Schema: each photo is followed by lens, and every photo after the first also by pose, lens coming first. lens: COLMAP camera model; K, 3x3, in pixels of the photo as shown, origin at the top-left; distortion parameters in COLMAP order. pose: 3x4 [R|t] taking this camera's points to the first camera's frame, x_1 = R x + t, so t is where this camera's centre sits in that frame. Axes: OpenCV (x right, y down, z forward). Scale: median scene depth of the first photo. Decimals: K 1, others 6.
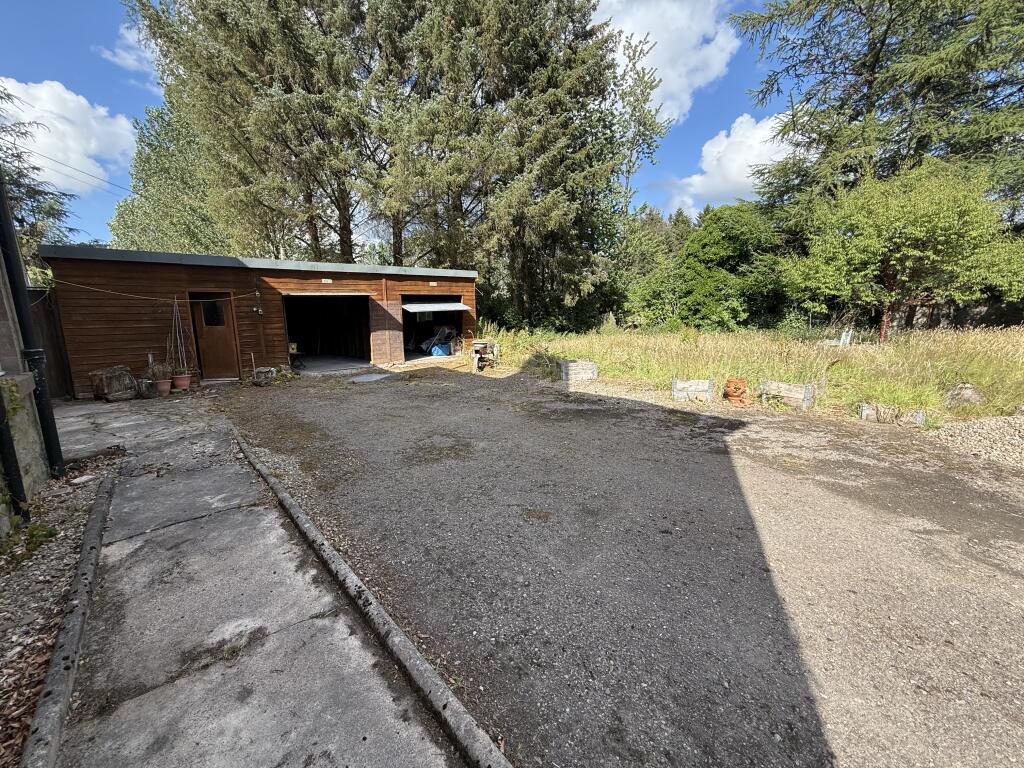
lens RADIAL K [[407.7, 0, 510.0], [0, 407.7, 383.1], [0, 0, 1]] dist [0.000849, -0.000388]
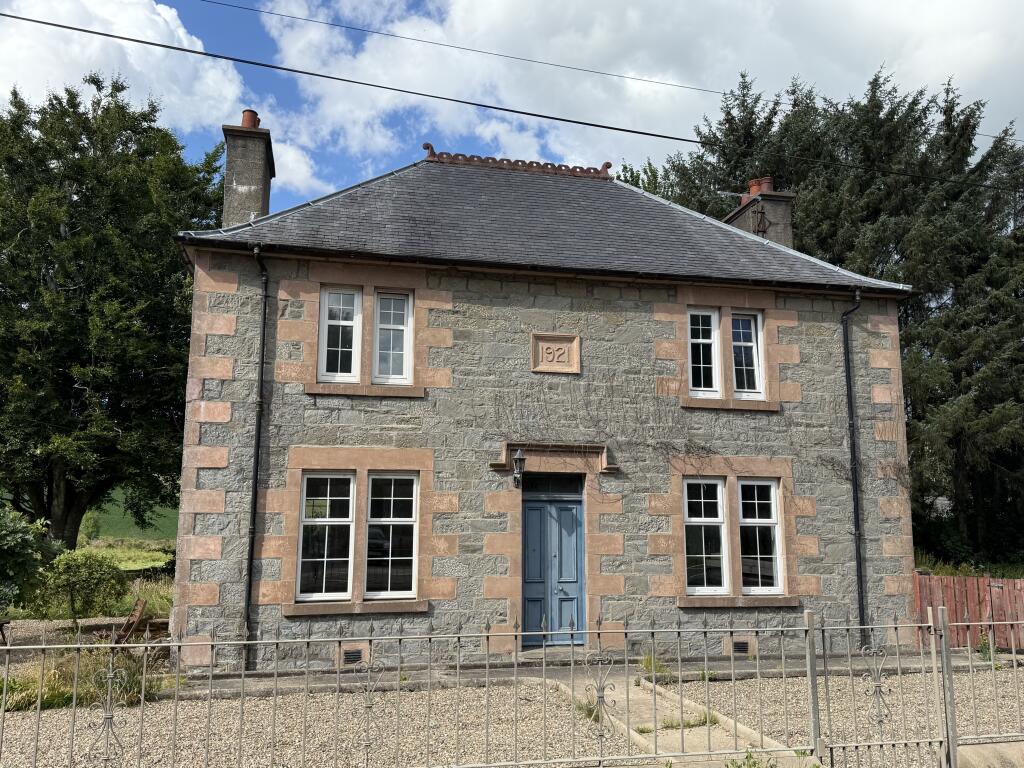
lens RADIAL K [[831.4, 0, 510.4], [0, 831.4, 390.6], [0, 0, 1]] dist [0.147328, -0.250681]
pose [[0.874433, -0.051611, -0.482394, 0.089130], [-0.108108, 0.948595, -0.297457, 0.198403], [0.472948, 0.312256, 0.823903, -1.297196]]
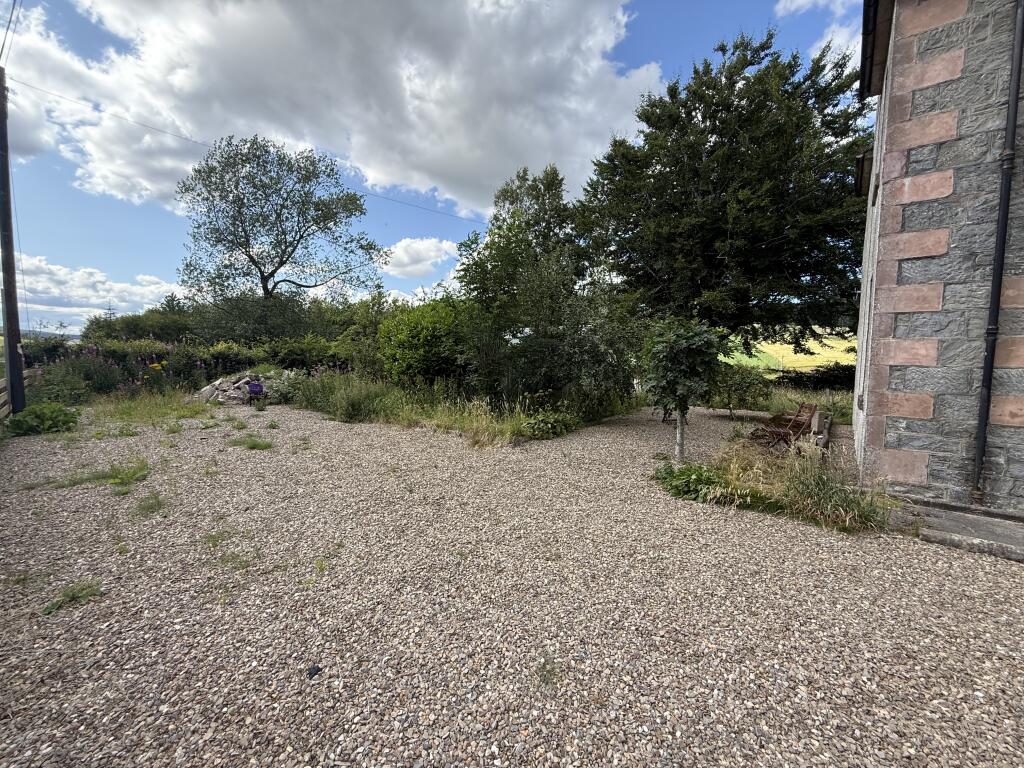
lens RADIAL K [[407.7, 0, 510.0], [0, 407.7, 383.1], [0, 0, 1]] dist [0.000849, -0.000388]
pose [[0.154464, 0.088121, -0.984061, -0.317896], [-0.196318, 0.978891, 0.056843, 0.201989], [0.968298, 0.184408, 0.168503, -1.072466]]
